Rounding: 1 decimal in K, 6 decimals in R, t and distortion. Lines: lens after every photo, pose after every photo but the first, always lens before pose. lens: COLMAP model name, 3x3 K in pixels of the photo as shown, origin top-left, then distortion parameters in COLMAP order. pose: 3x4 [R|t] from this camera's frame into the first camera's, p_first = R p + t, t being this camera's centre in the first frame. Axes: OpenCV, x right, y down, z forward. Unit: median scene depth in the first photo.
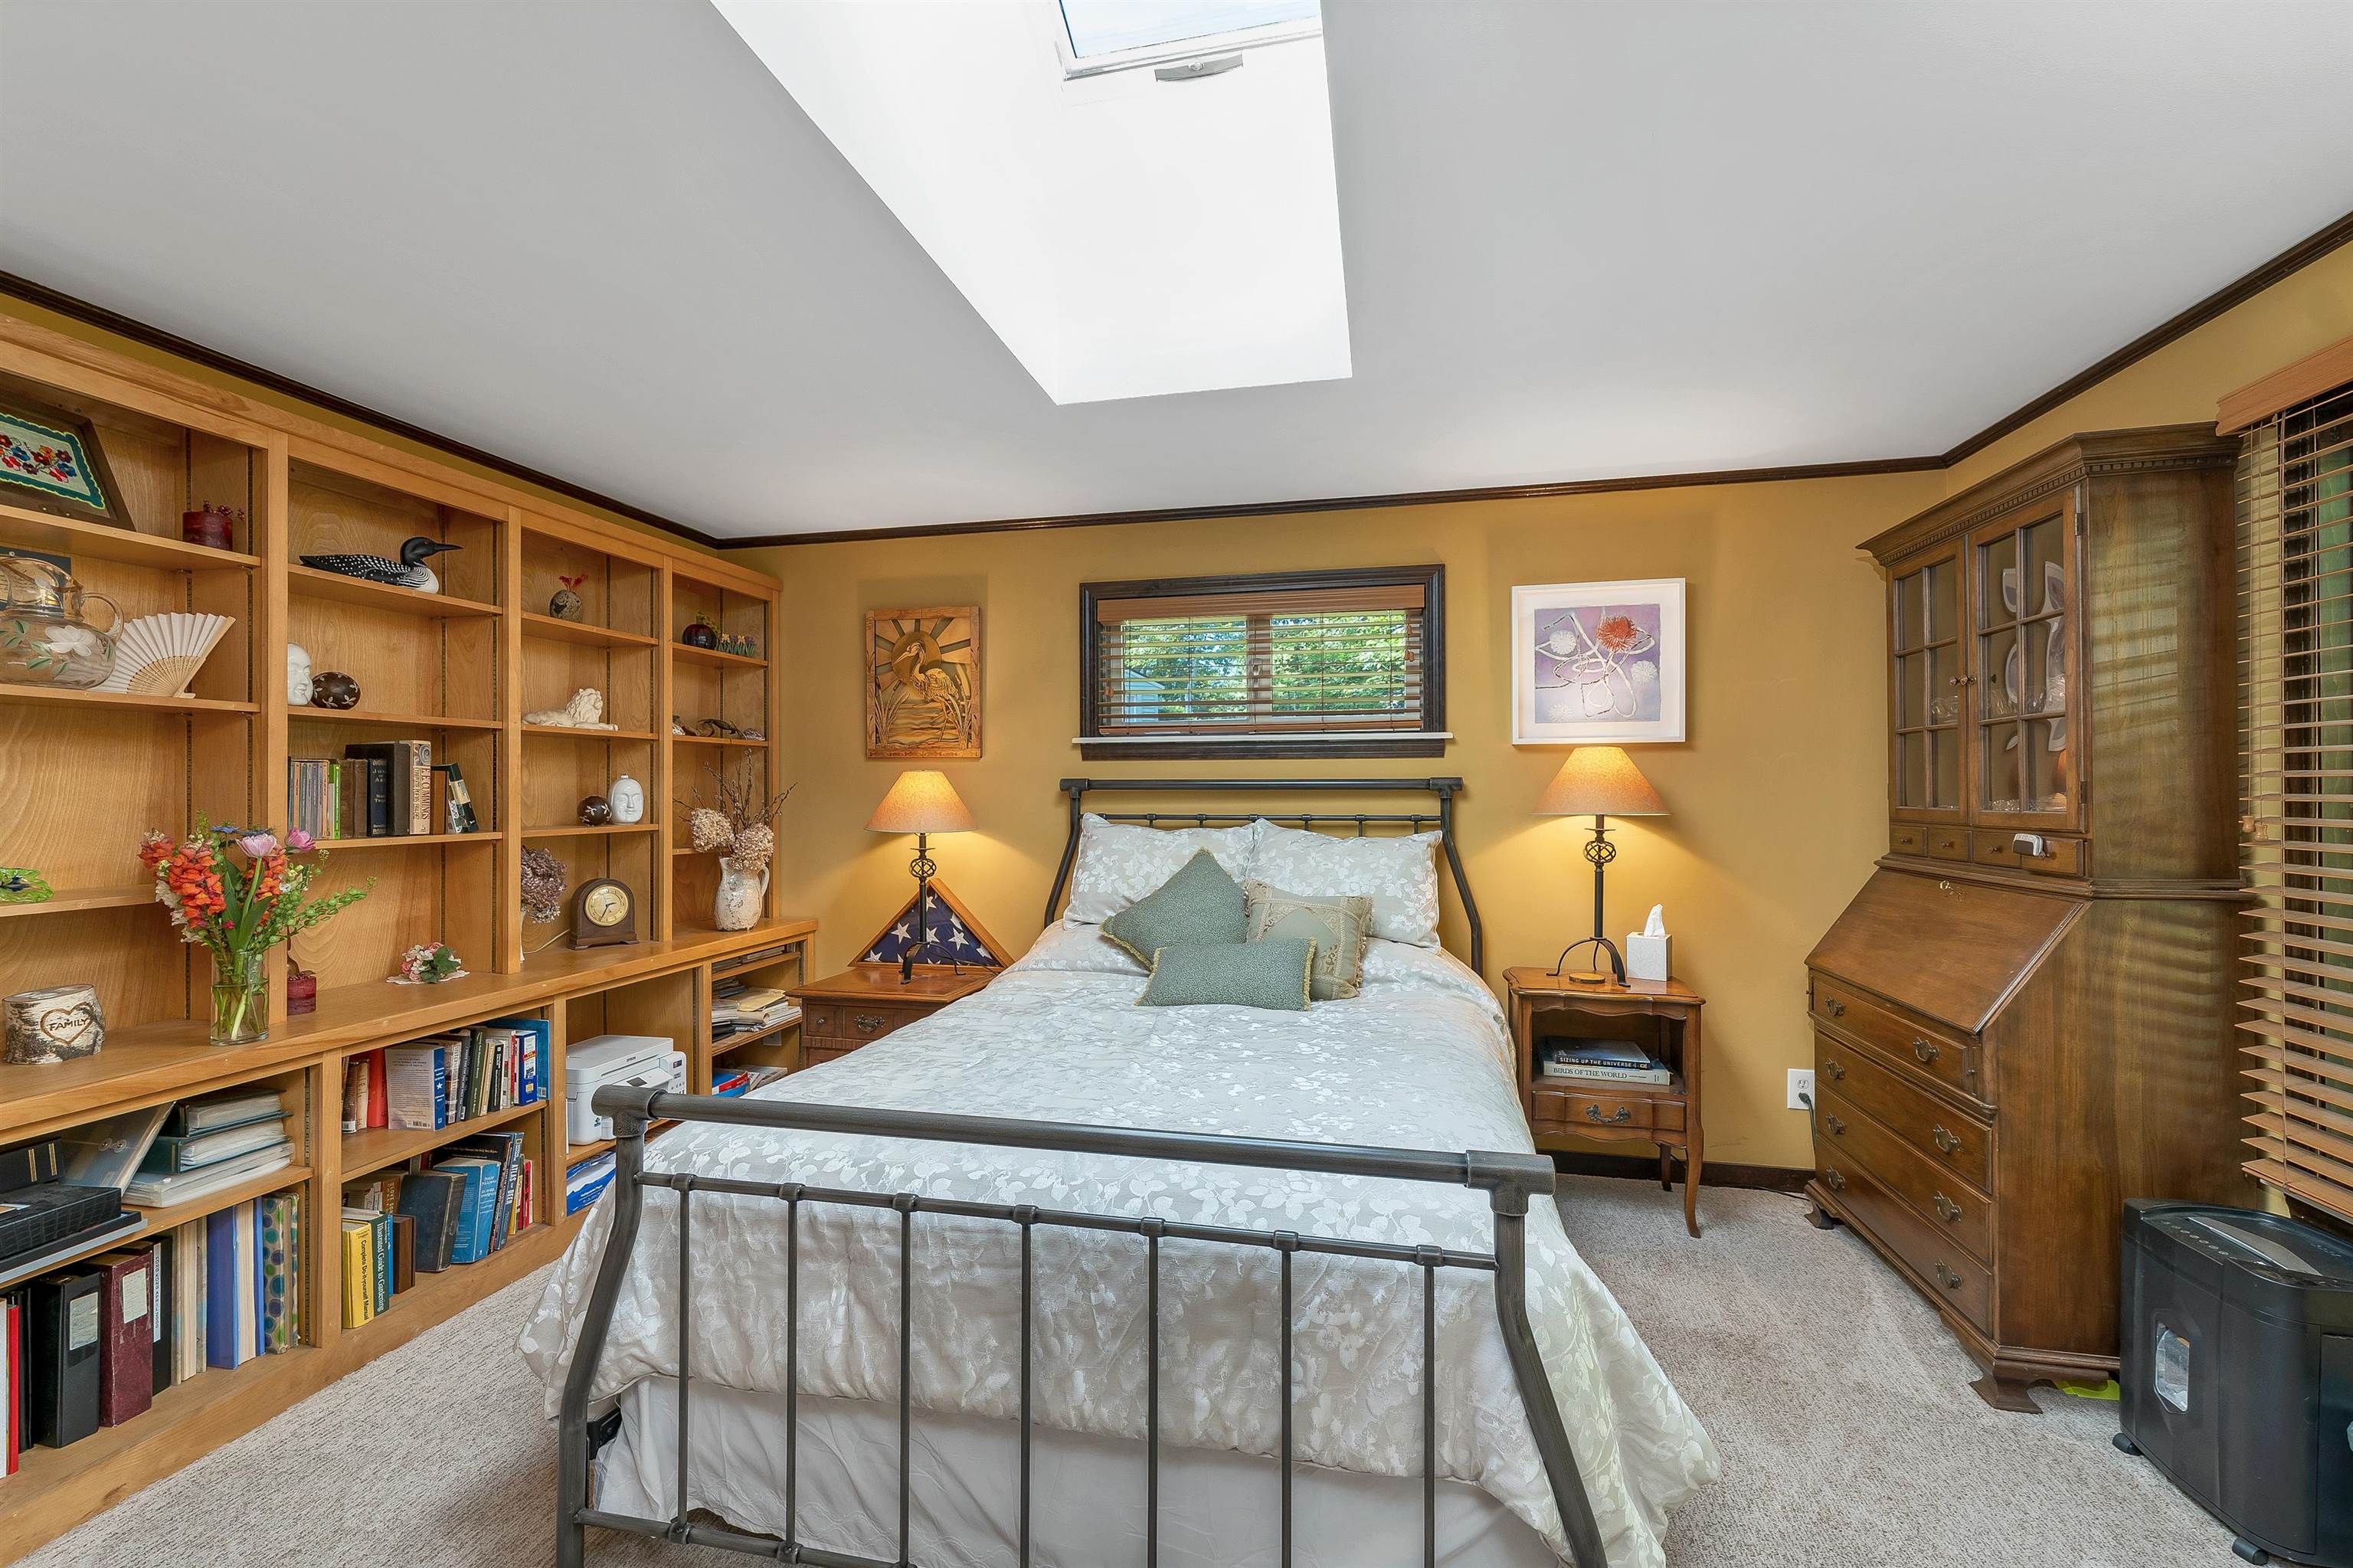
lens RADIAL K [[995.4, 0, 1180.3], [0, 995.4, 787.6], [0, 0, 1]] dist [0.001262, 0.000142]
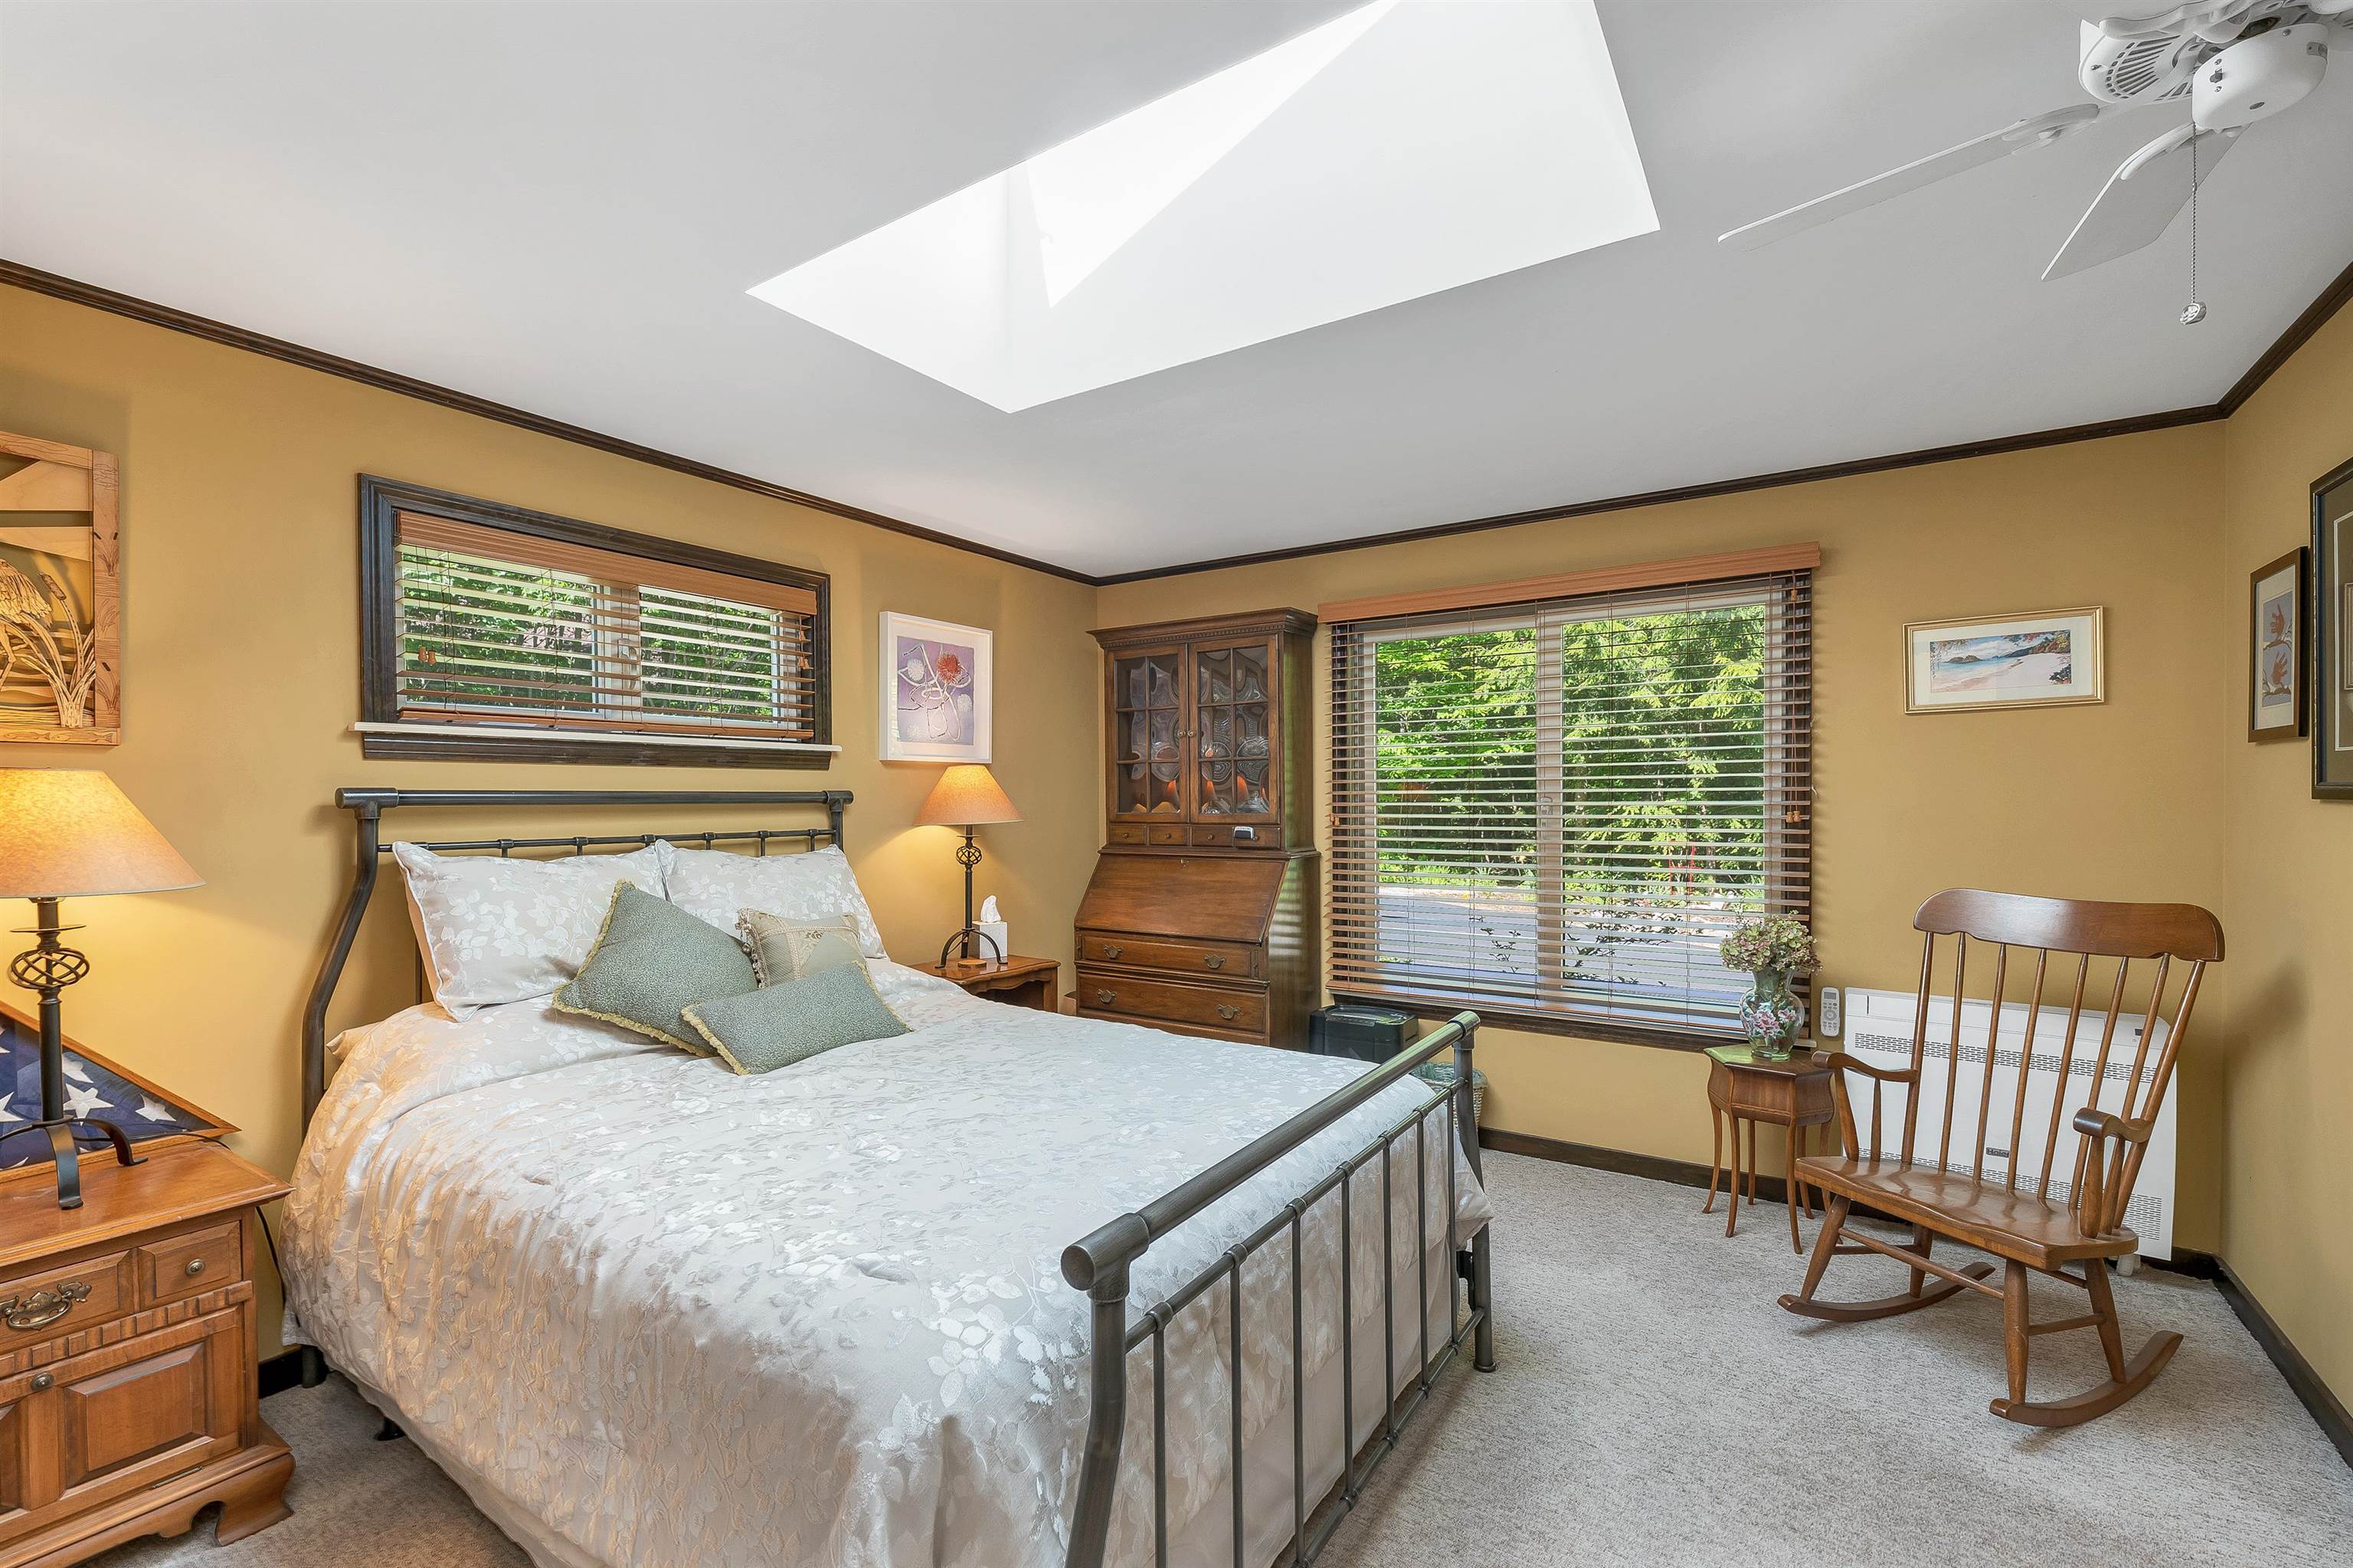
lens RADIAL K [[995.4, 0, 1186.9], [0, 995.4, 792.6], [0, 0, 1]] dist [0.001262, 0.000142]
pose [[0.360167, 0.006308, 0.932867, -0.532262], [0.004291, 0.999955, -0.008418, 0.001613], [-0.932878, 0.007035, 0.360124, 0.313984]]
